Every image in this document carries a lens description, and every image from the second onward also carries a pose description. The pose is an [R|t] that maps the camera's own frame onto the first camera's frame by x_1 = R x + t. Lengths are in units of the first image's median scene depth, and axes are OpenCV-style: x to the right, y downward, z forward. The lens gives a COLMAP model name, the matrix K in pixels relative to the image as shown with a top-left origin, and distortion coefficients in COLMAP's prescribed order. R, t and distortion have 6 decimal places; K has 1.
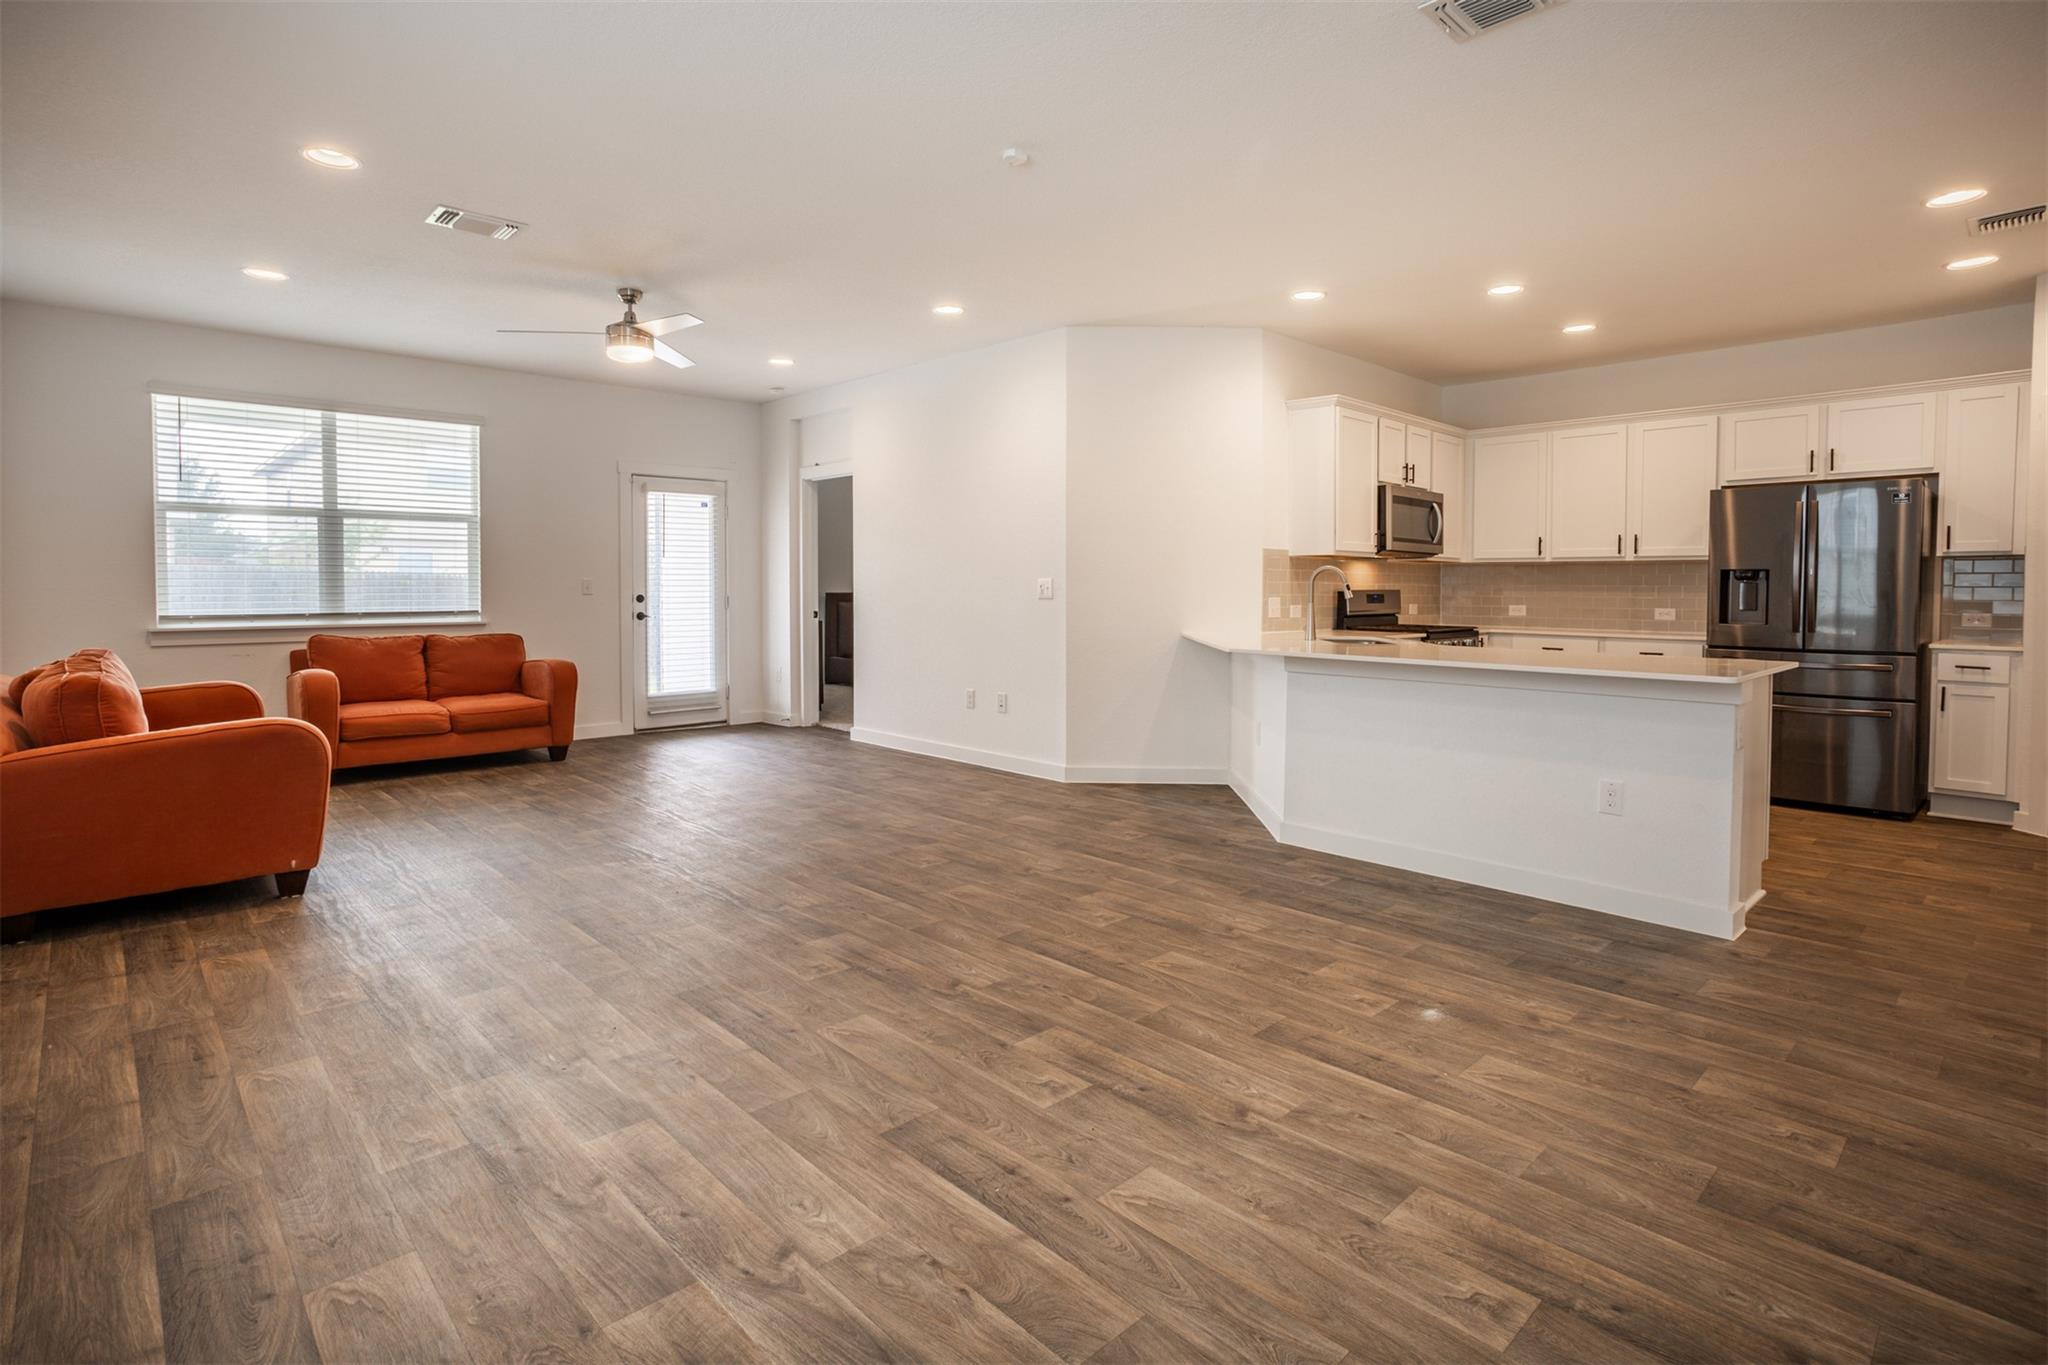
lens RADIAL K [[994.5, 0, 1015.4], [0, 994.5, 607.2], [0, 0, 1]] dist [-0.029144, 0.013403]
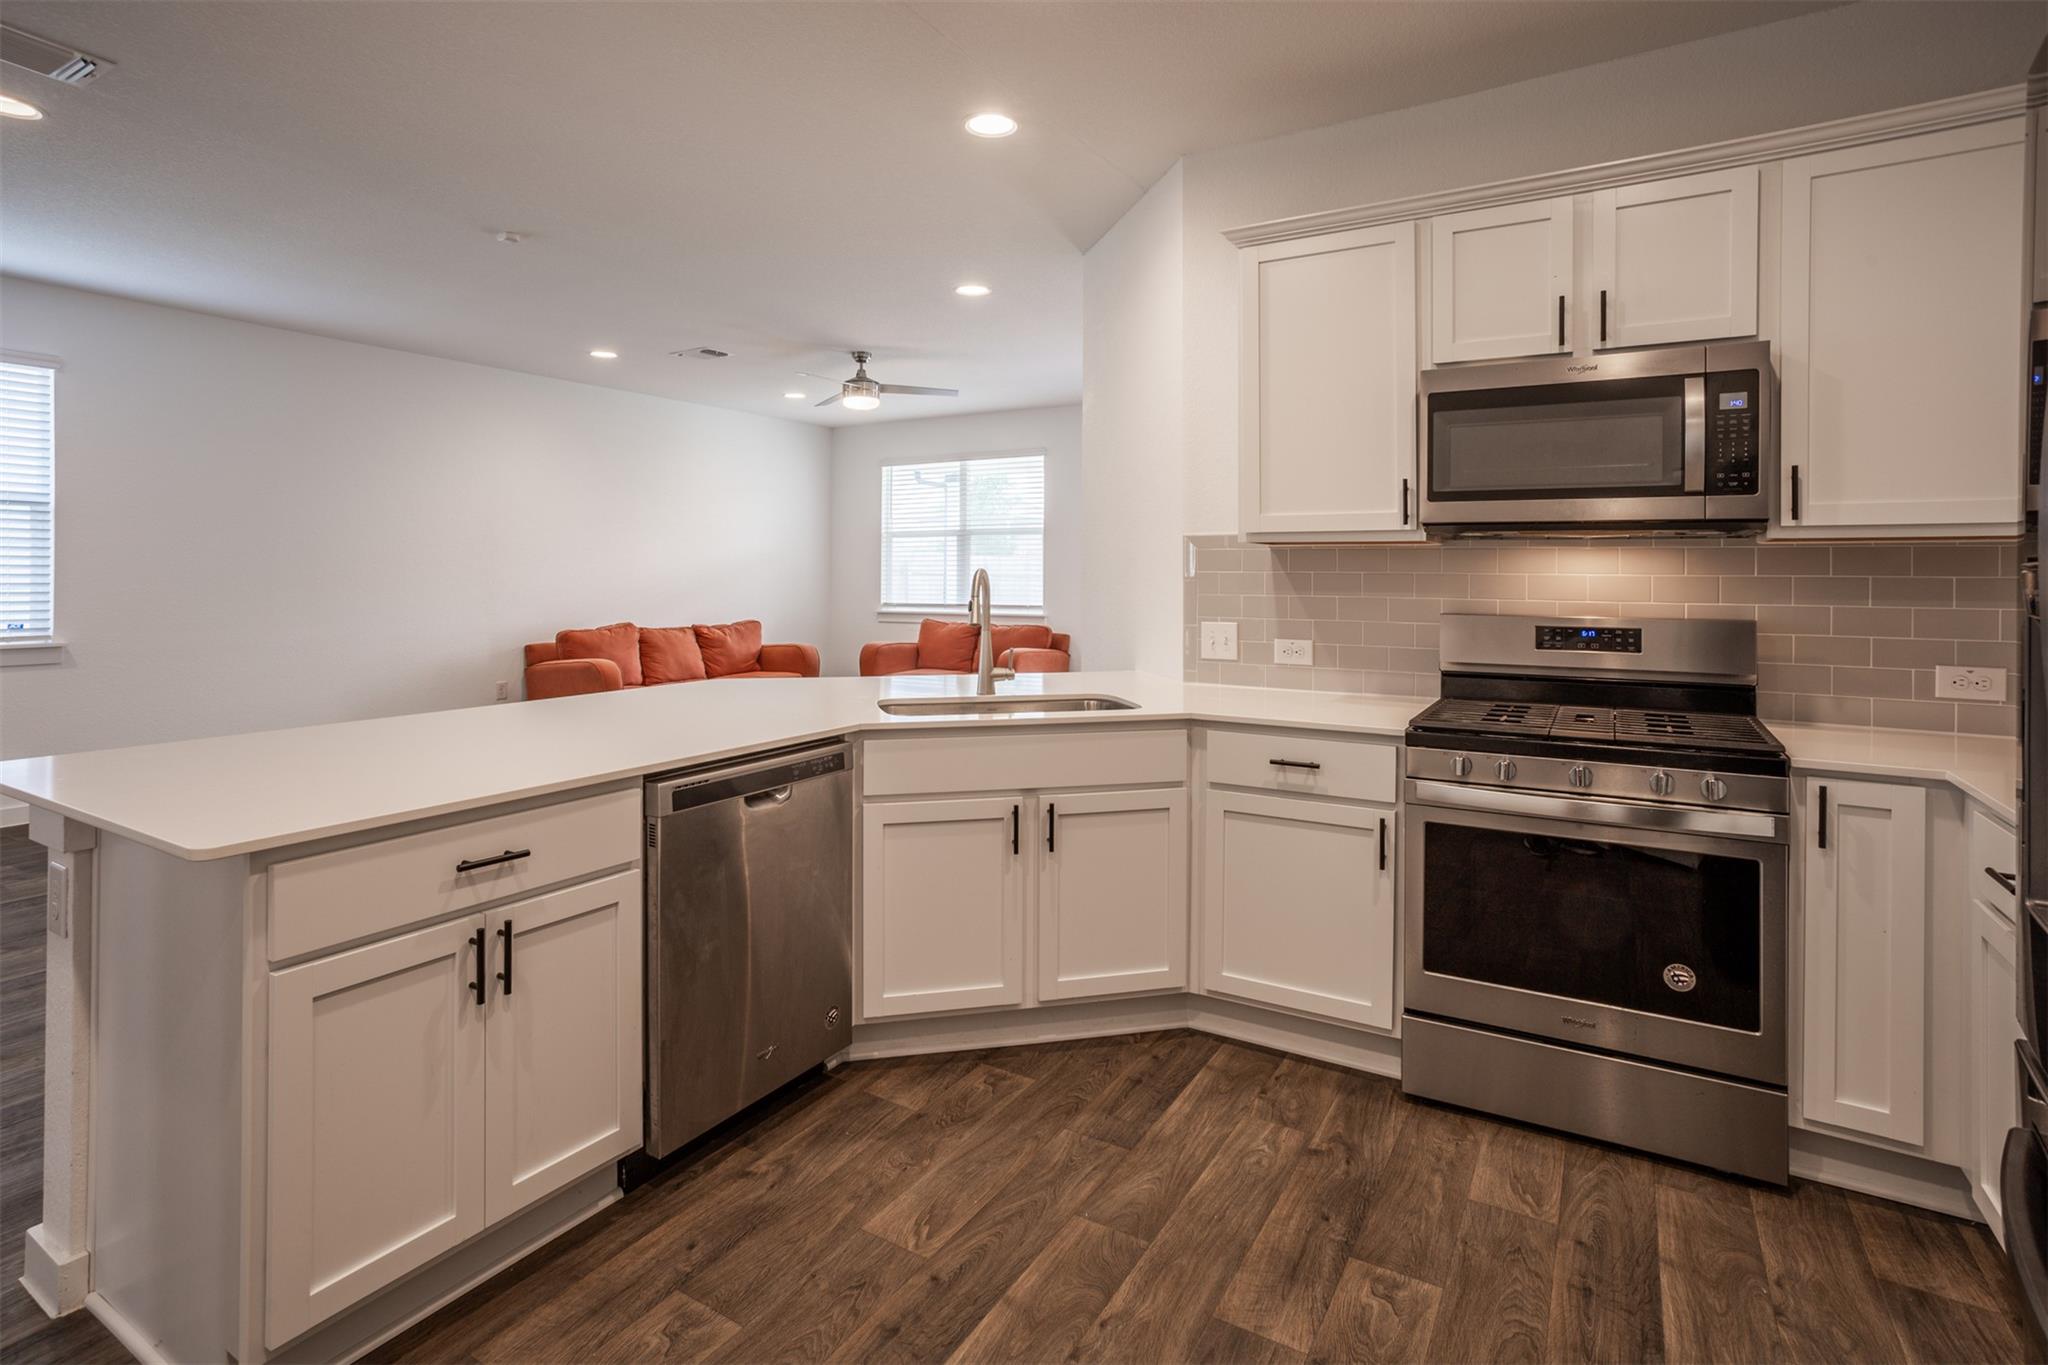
lens RADIAL K [[1014.3, 0, 1042.6], [0, 1014.3, 558.5], [0, 0, 1]] dist [-0.025845, 0.000121]
pose [[0.283395, -0.016107, -0.958868, 0.751592], [-0.021718, 0.999495, -0.023208, -0.028992], [0.958757, 0.027401, 0.282902, 0.725067]]
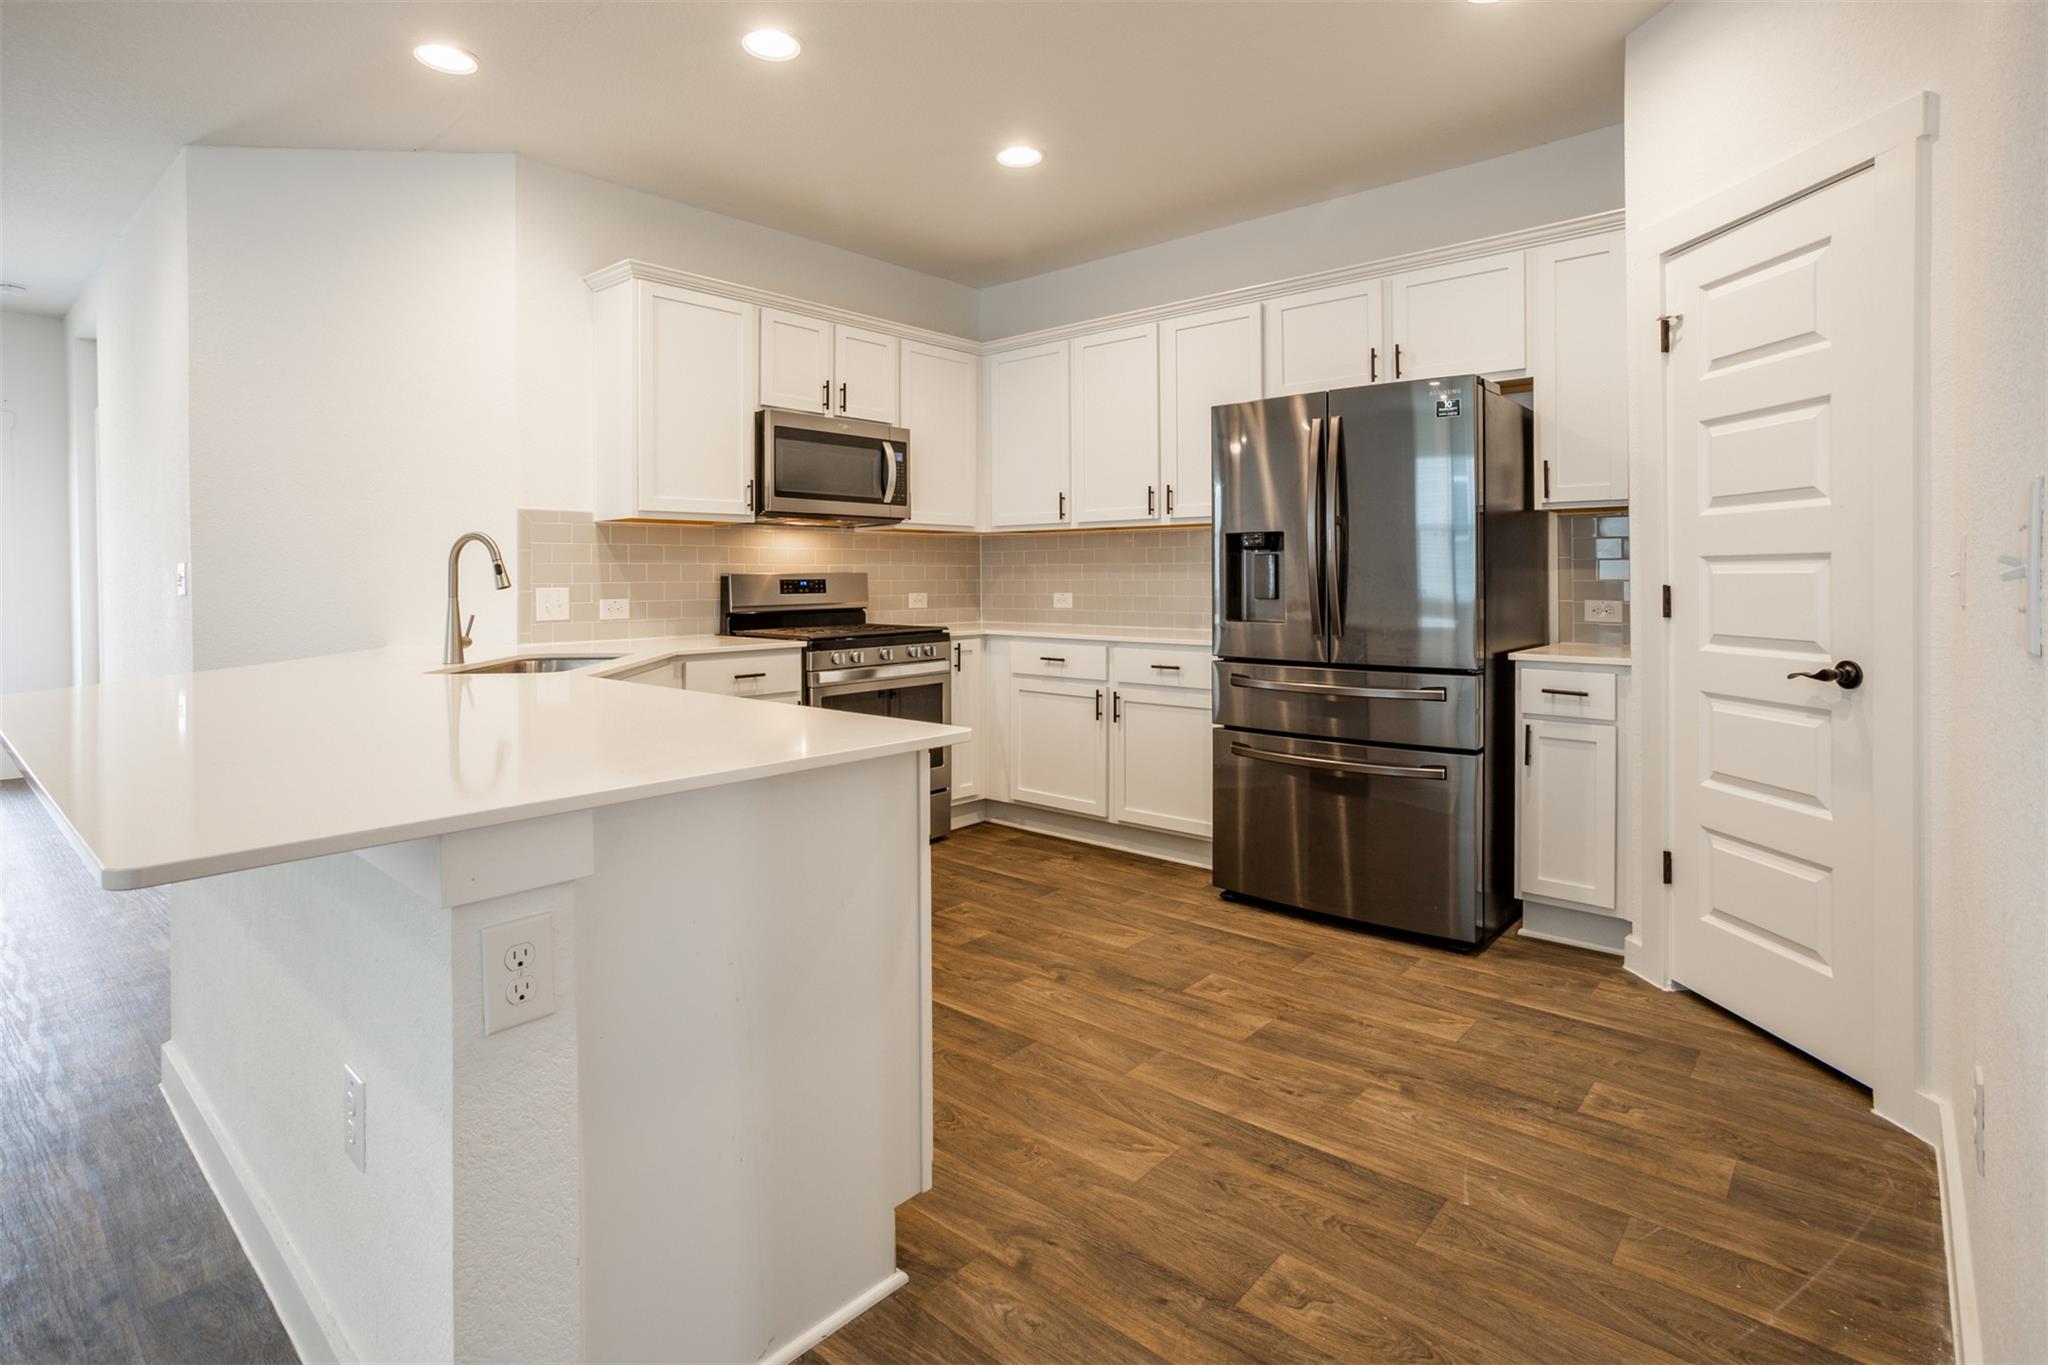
lens RADIAL K [[1014.7, 0, 987.2], [0, 1014.7, 567.1], [0, 0, 1]] dist [-0.021998, 0.001256]
pose [[0.996389, -0.010943, 0.084197, 0.465310], [0.013095, 0.999600, -0.025048, -0.002970], [-0.083890, 0.026060, 0.996134, 0.337262]]
